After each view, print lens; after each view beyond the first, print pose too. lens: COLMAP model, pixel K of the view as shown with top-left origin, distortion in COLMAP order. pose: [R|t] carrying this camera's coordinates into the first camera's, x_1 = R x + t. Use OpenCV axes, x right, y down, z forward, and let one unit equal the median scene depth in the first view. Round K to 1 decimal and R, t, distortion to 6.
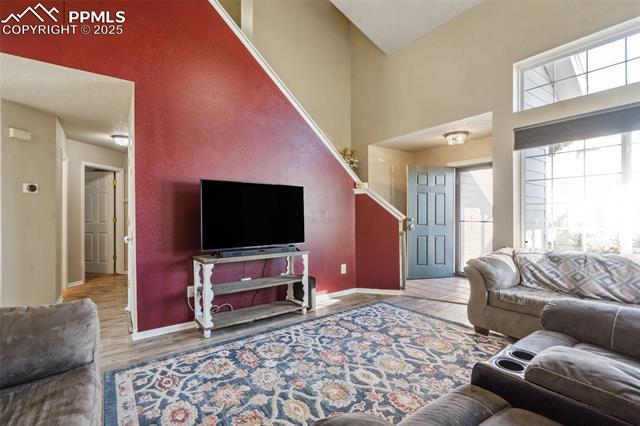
lens RADIAL K [[295.5, 0, 320.1], [0, 295.5, 212.0], [0, 0, 1]] dist [-0.009034, 0.004555]
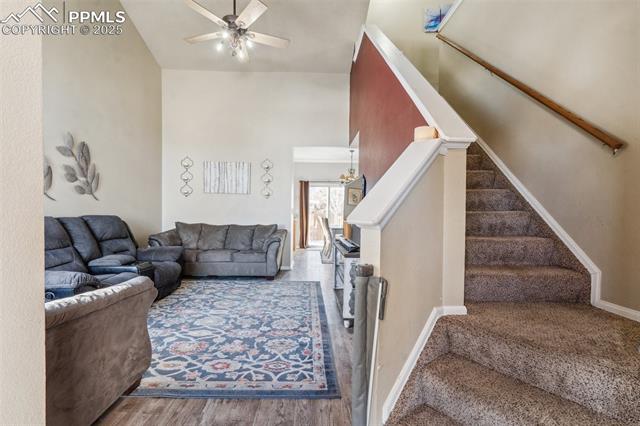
lens RADIAL K [[295.5, 0, 316.4], [0, 295.5, 217.7], [0, 0, 1]] dist [-0.009034, 0.004555]
pose [[-0.580642, 0.013057, -0.814054, 0.948184], [-0.001380, 0.999854, 0.017022, 0.018069], [0.814158, 0.011007, -0.580540, 1.950580]]
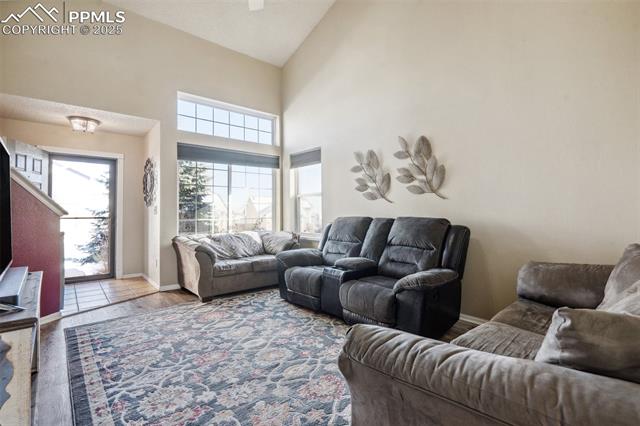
lens RADIAL K [[295.5, 0, 317.6], [0, 295.5, 209.2], [0, 0, 1]] dist [-0.009034, 0.004555]
pose [[-0.080882, 0.010045, 0.996673, -0.894926], [-0.009250, 0.999899, -0.010828, 0.015103], [-0.996681, -0.010095, -0.080781, 0.700617]]
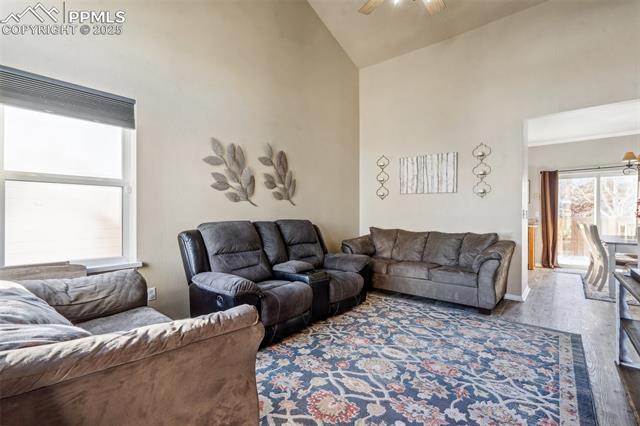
lens RADIAL K [[295.5, 0, 314.6], [0, 295.5, 211.9], [0, 0, 1]] dist [-0.009034, 0.004555]
pose [[-0.974143, -0.002216, -0.225920, 0.601199], [0.001742, 0.999849, -0.017316, 0.019332], [0.225924, -0.017262, -0.973992, 1.716422]]
